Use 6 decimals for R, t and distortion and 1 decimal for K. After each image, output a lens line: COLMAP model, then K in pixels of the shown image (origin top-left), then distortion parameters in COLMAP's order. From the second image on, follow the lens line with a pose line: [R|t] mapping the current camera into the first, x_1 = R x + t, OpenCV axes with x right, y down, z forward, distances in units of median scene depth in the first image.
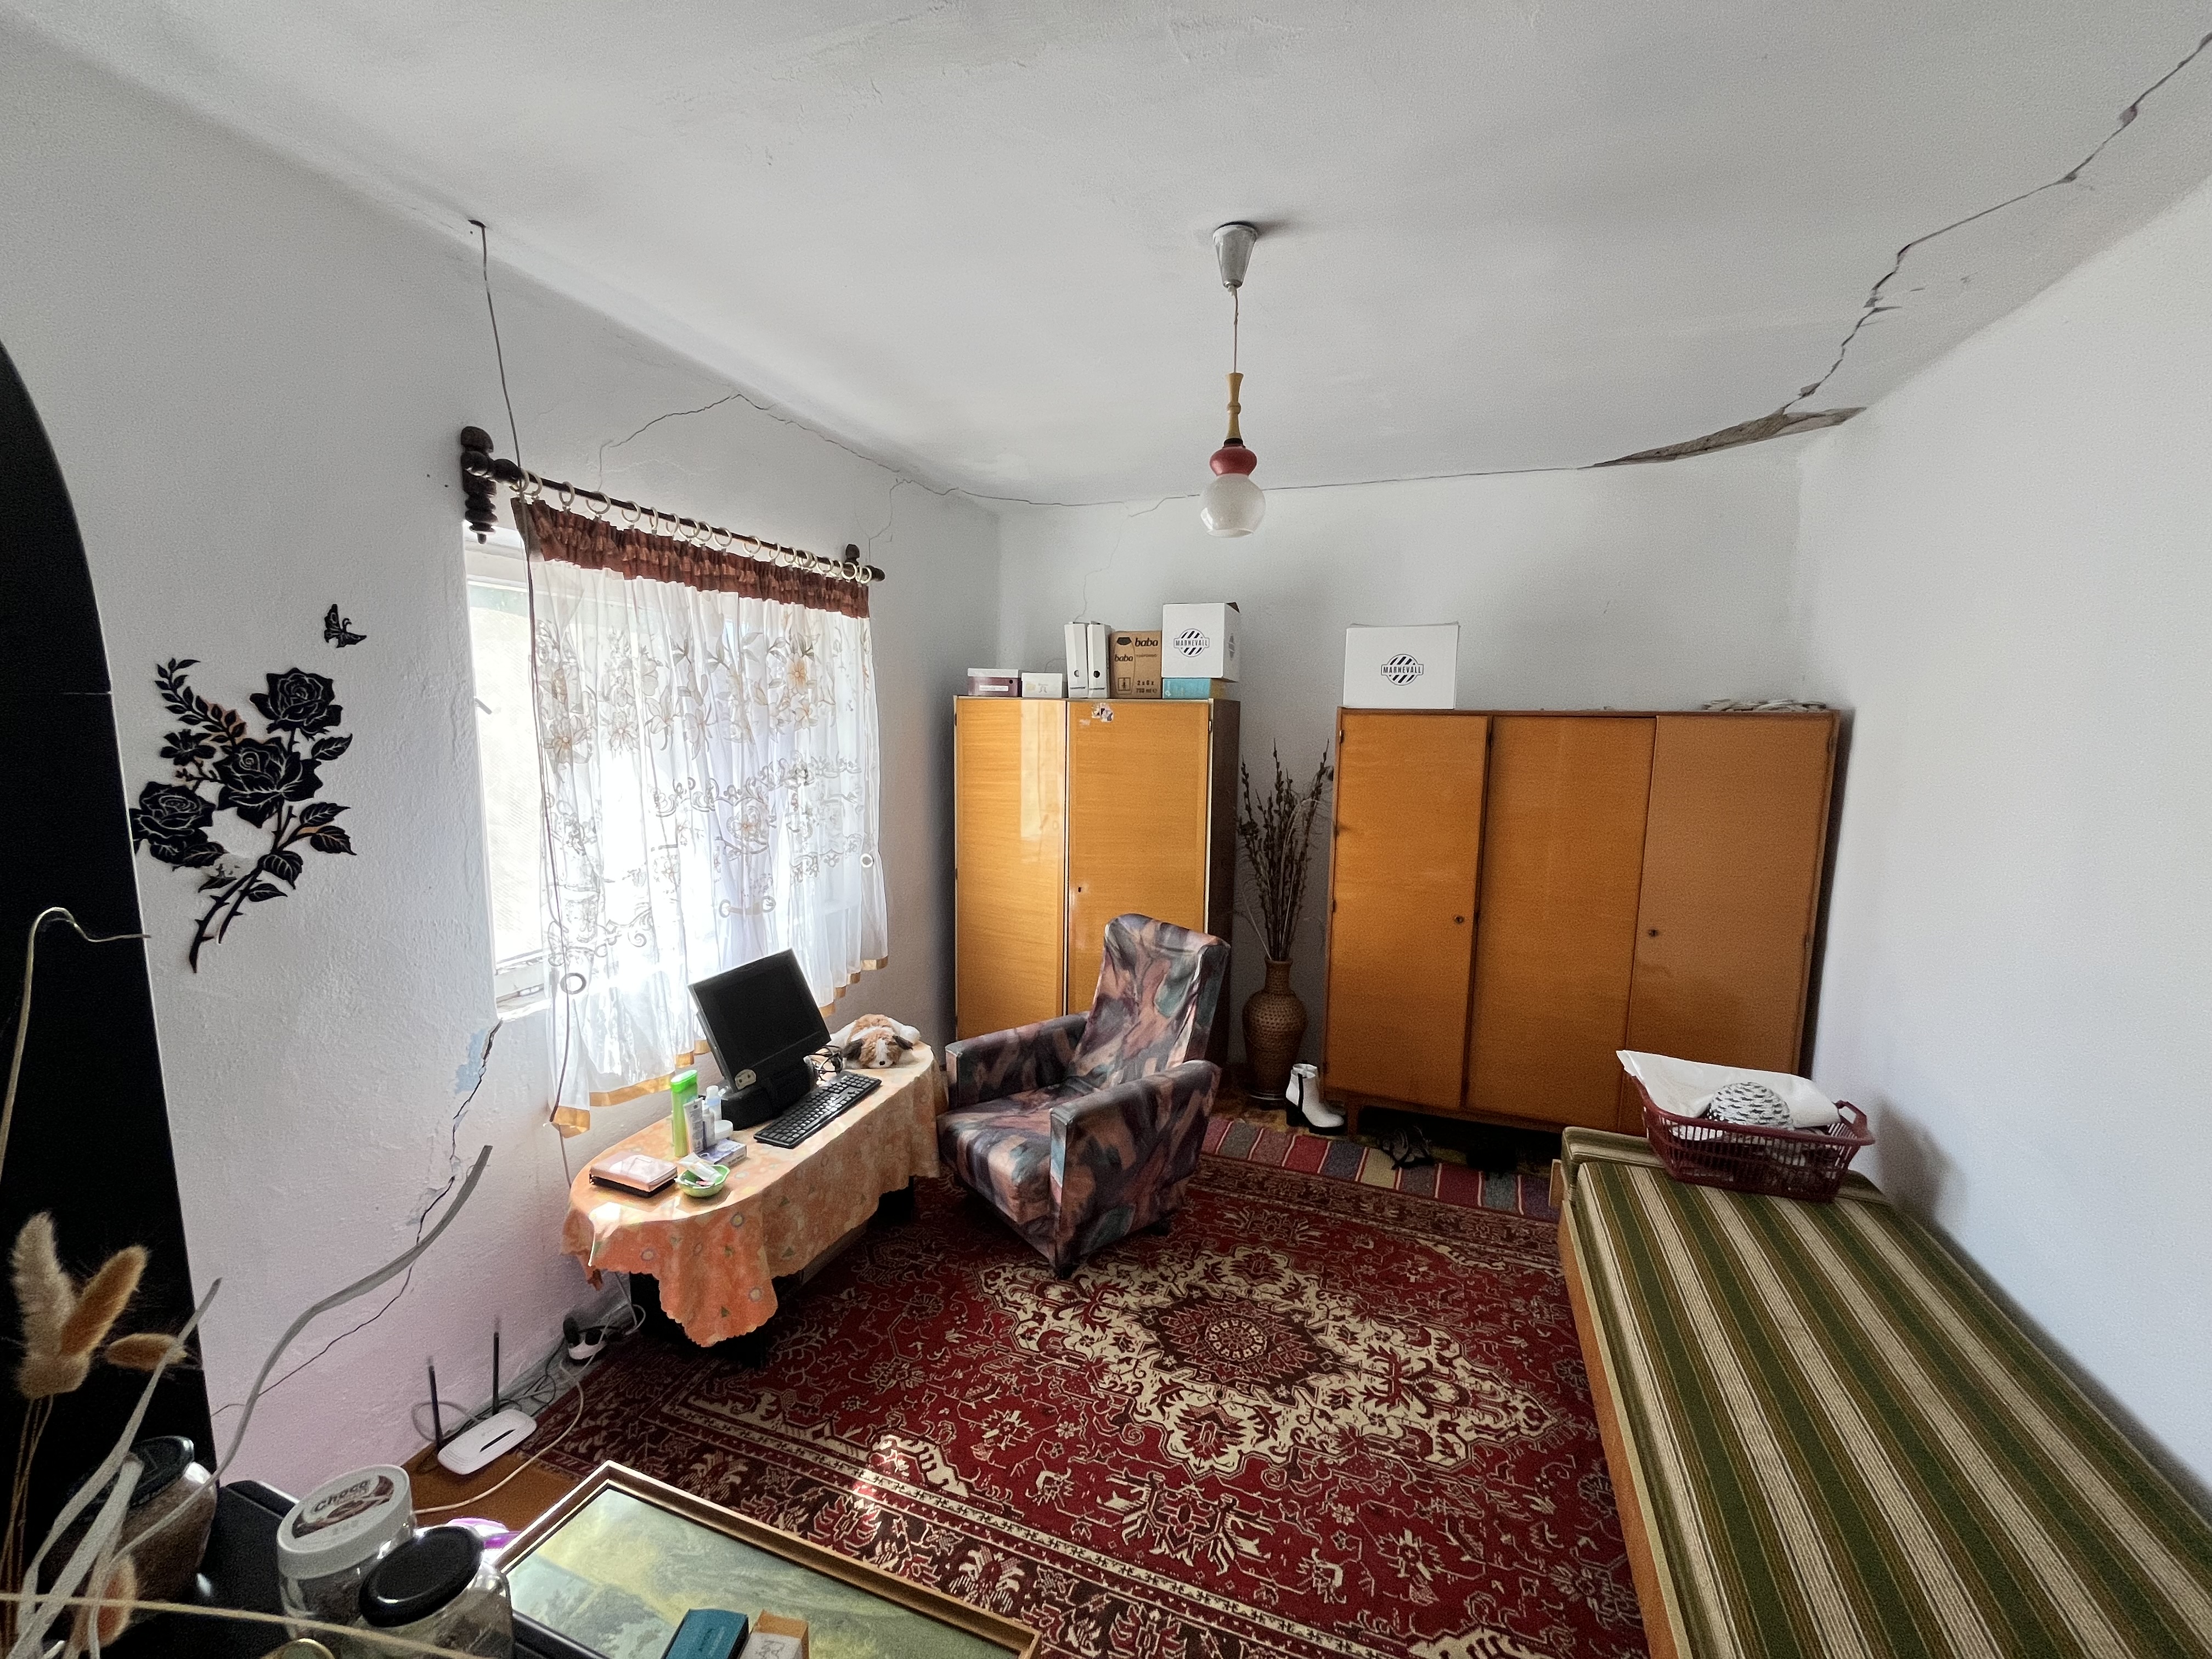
lens RADIAL K [[892.2, 0, 1105.7], [0, 892.2, 825.1], [0, 0, 1]] dist [-0.002582, 0.000215]
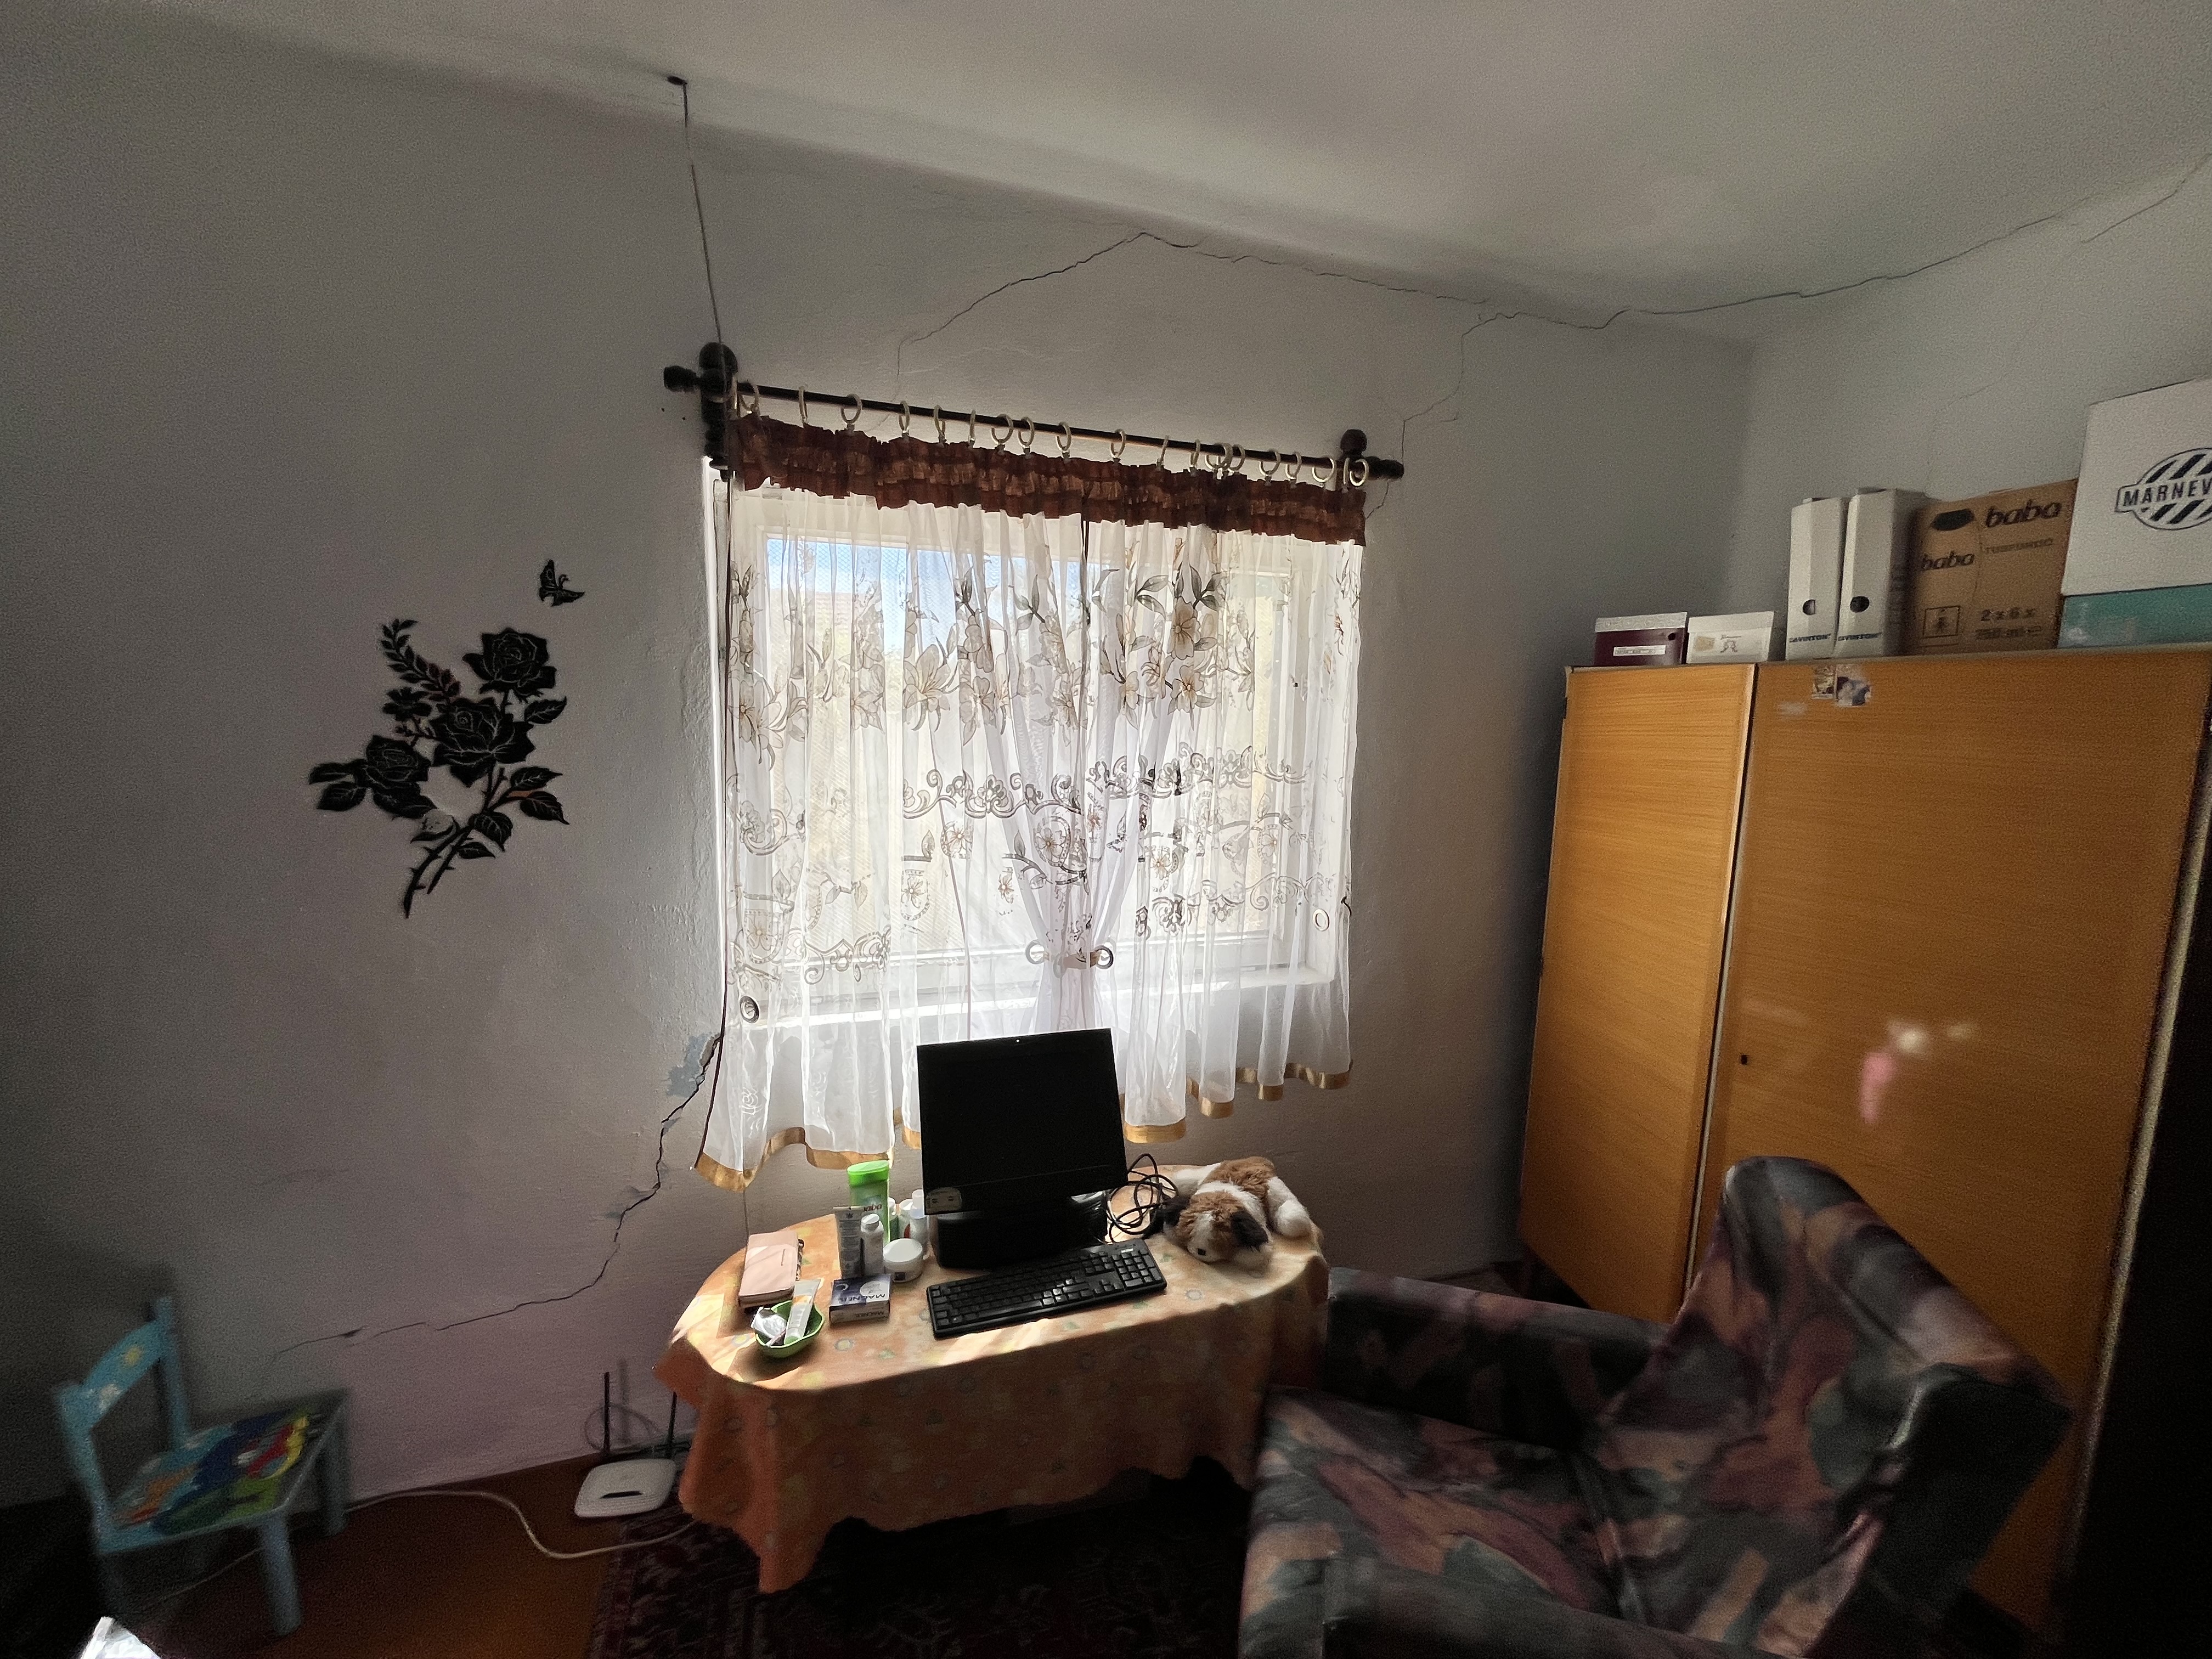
lens RADIAL K [[892.2, 0, 1105.7], [0, 892.2, 825.1], [0, 0, 1]] dist [-0.002582, 0.000215]
pose [[0.601351, 0.100732, -0.792610, 0.272775], [-0.110805, 0.992949, 0.042126, -0.071808], [0.791265, 0.062492, 0.608272, 0.898803]]
